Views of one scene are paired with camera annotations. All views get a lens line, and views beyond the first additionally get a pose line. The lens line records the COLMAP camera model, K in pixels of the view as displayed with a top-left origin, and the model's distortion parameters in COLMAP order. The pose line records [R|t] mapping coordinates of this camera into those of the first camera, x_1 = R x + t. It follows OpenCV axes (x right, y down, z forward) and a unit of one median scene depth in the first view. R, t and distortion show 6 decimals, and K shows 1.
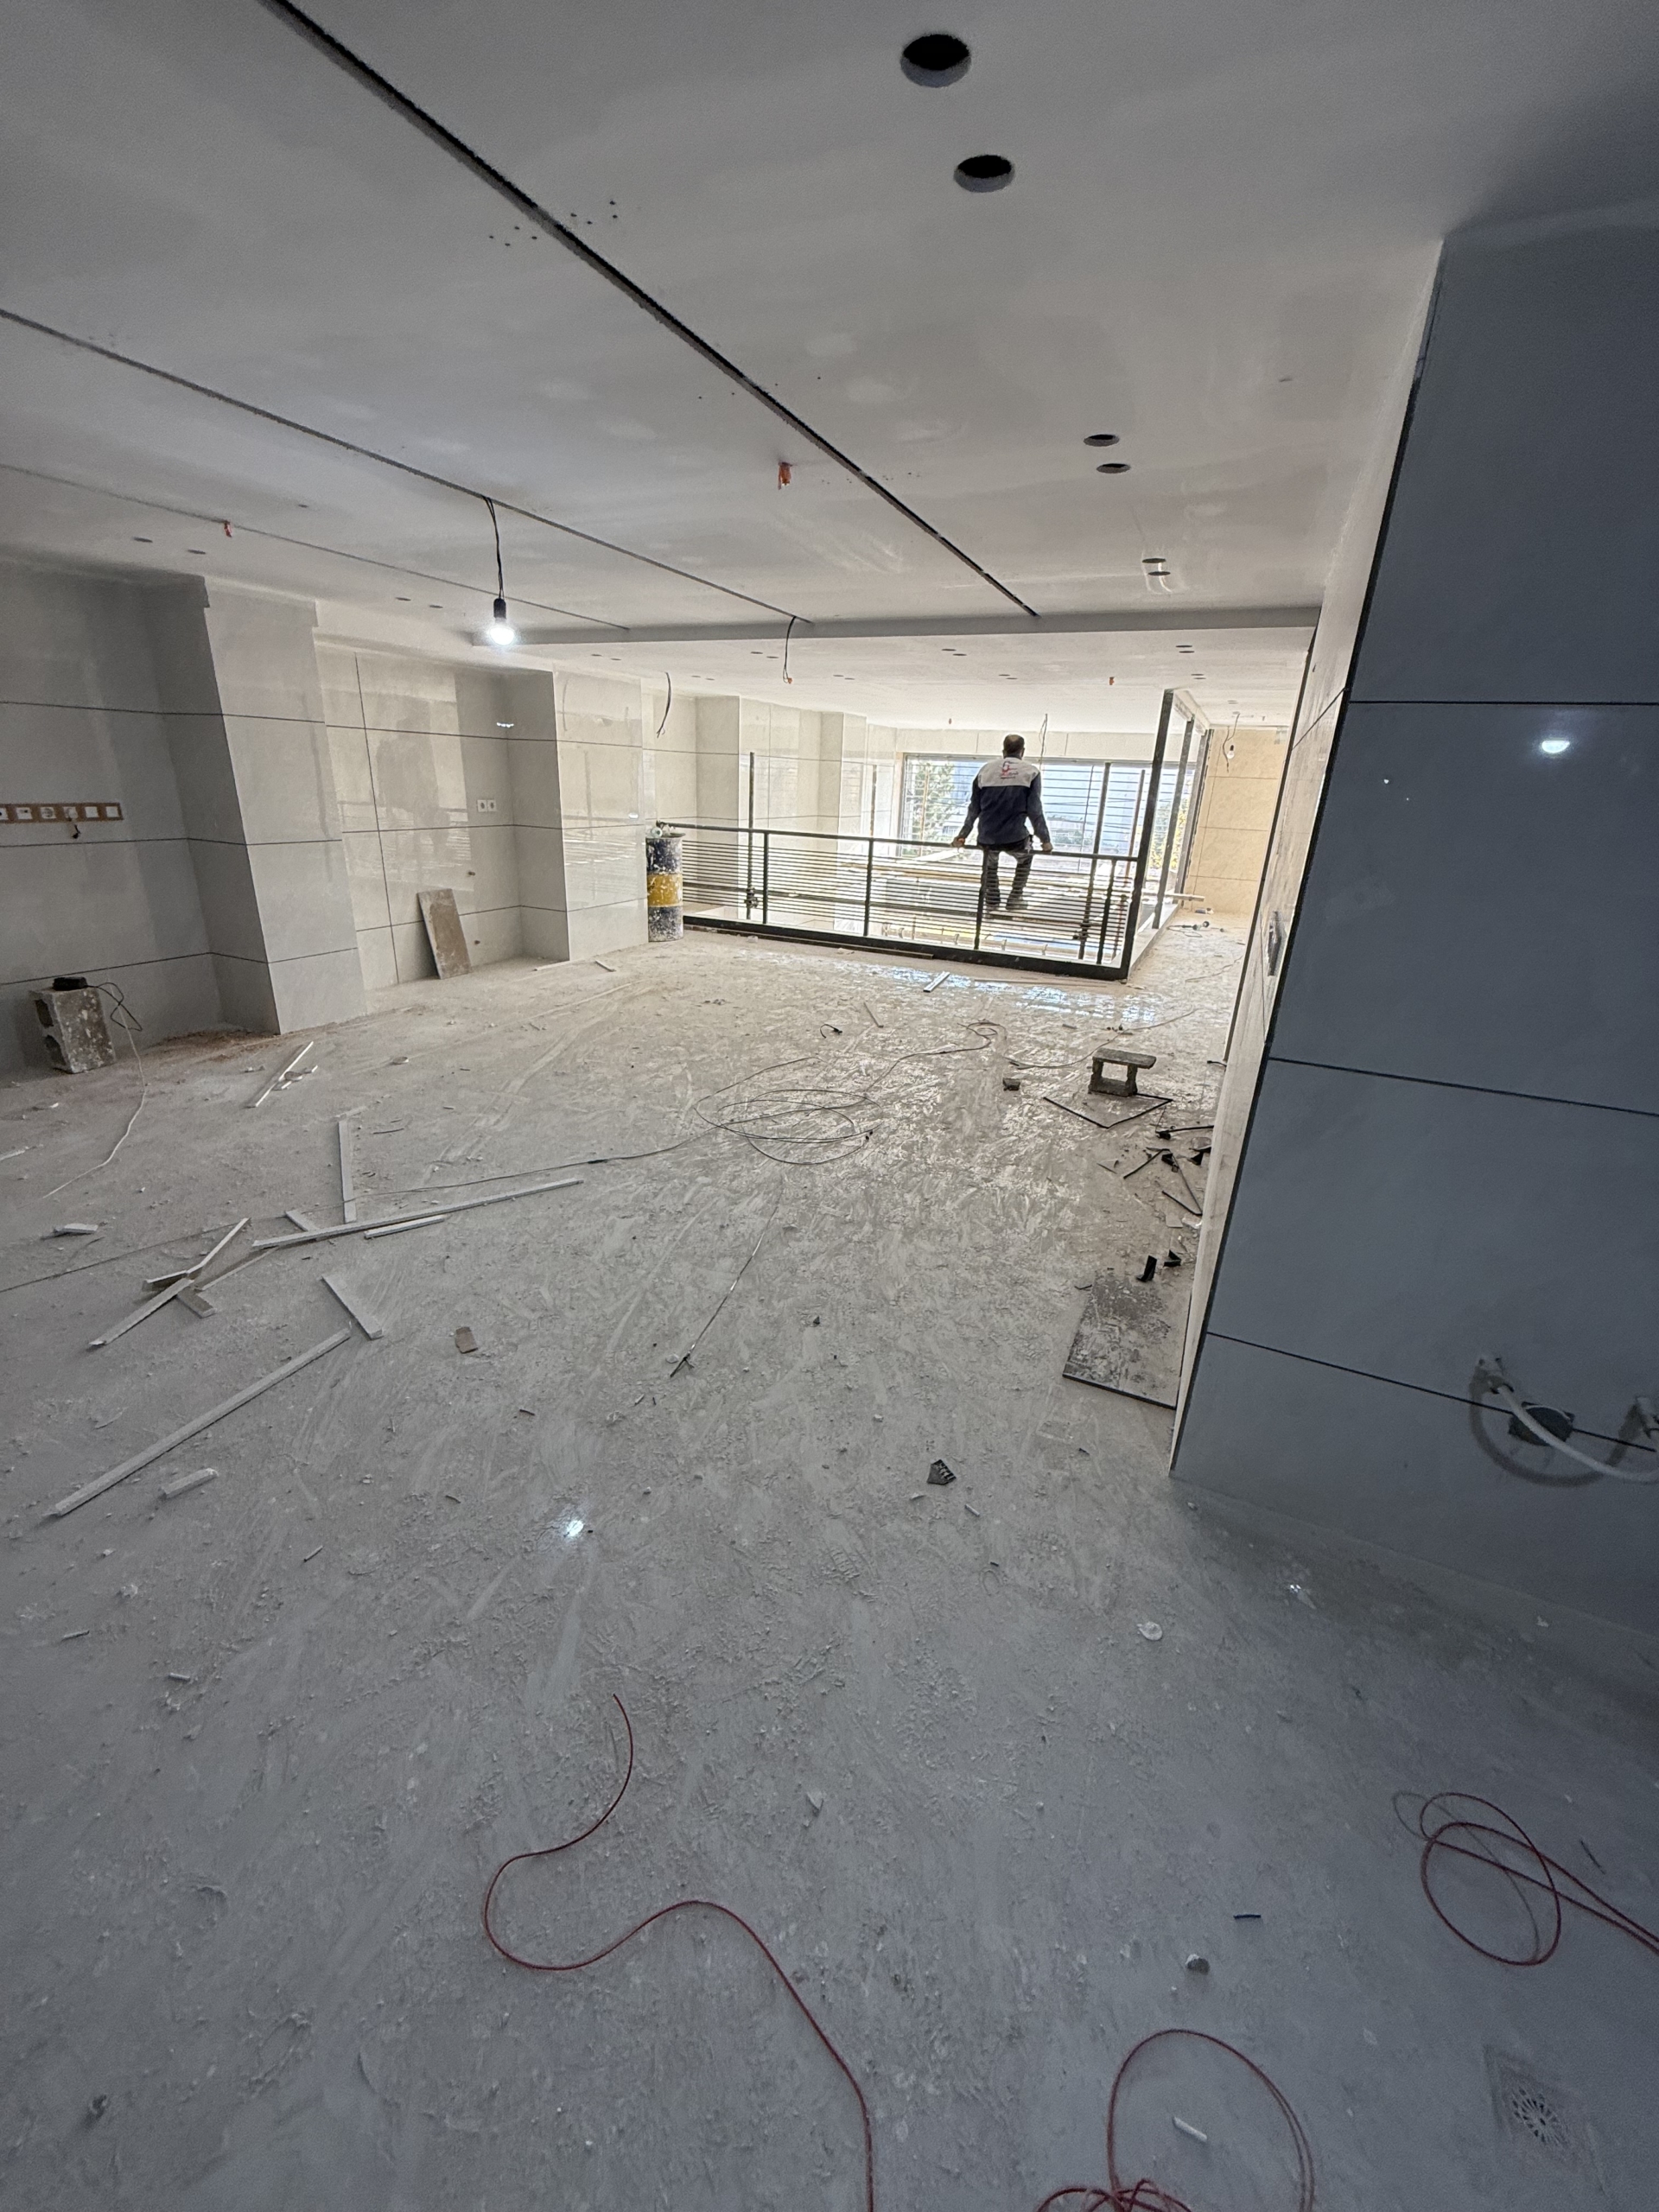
lens RADIAL K [[877.7, 0, 828.5], [0, 877.7, 1104.1], [0, 0, 1]] dist [0.000209, -0.000018]
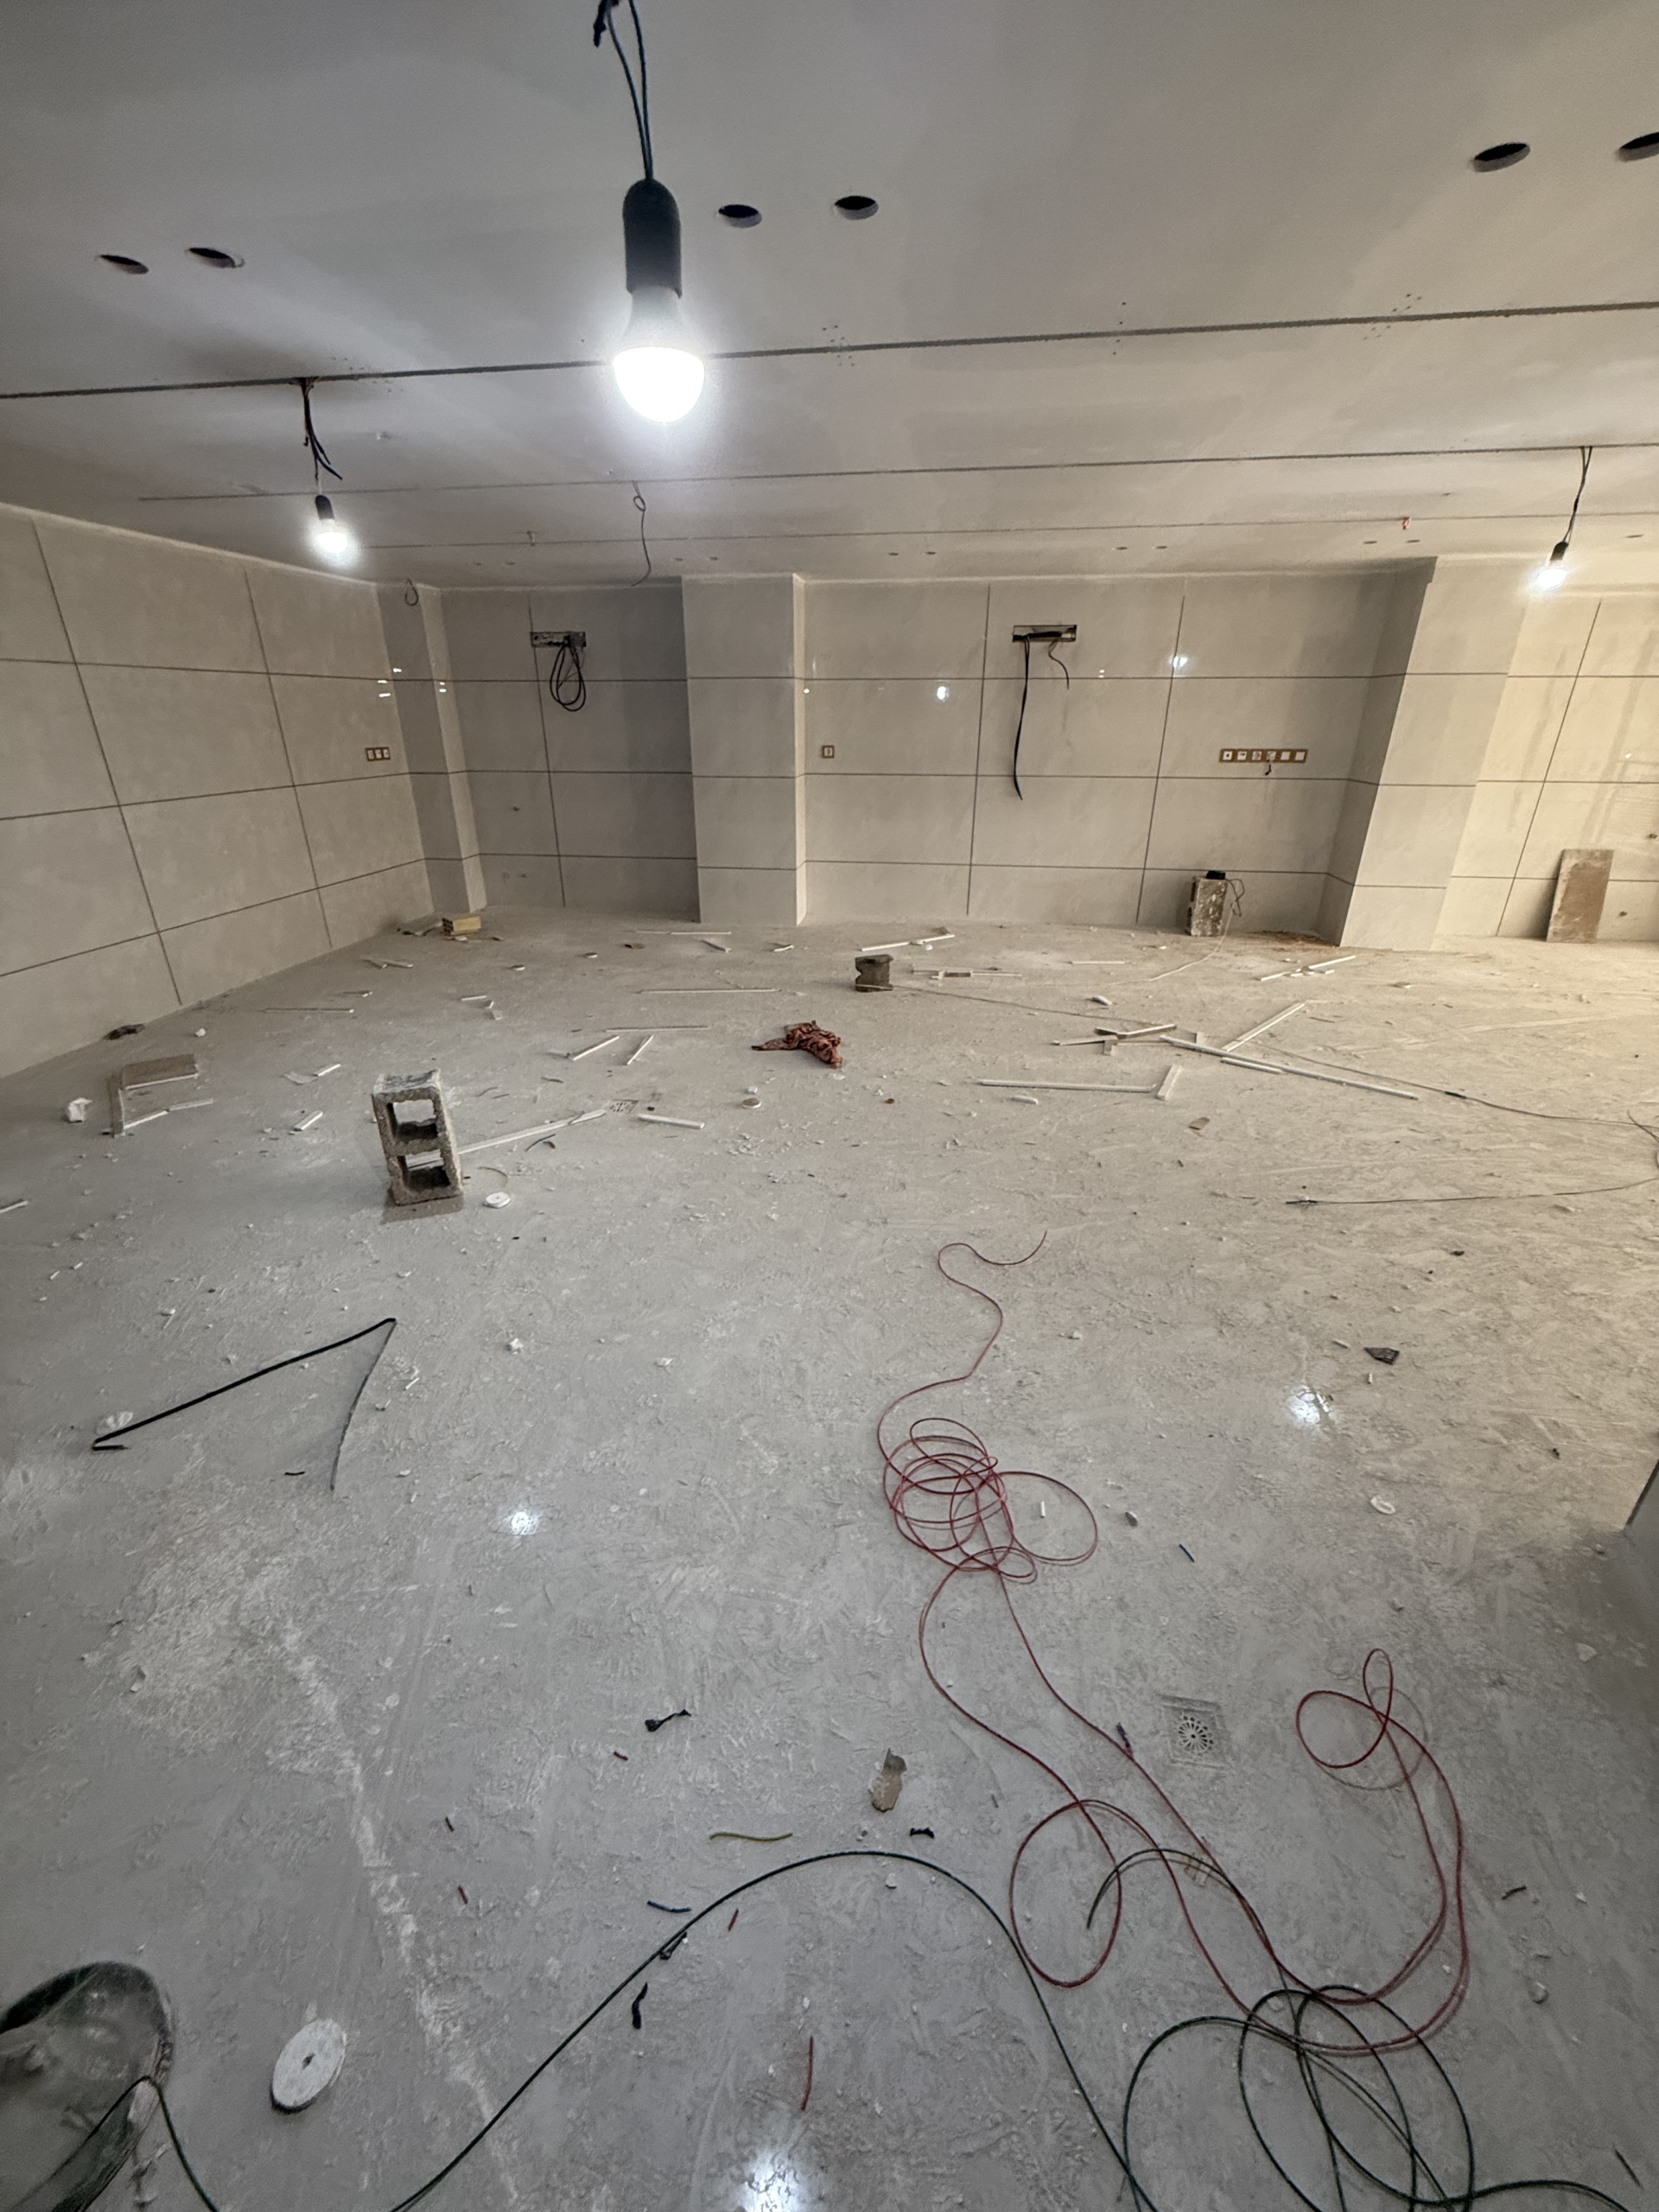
lens RADIAL K [[877.7, 0, 824.2], [0, 877.7, 1106.7], [0, 0, 1]] dist [0.000209, -0.000018]
pose [[0.282503, 0.357229, -0.890270, 0.449560], [-0.327101, 0.908324, 0.260677, 0.051687], [0.901774, 0.217566, 0.373454, -0.048997]]
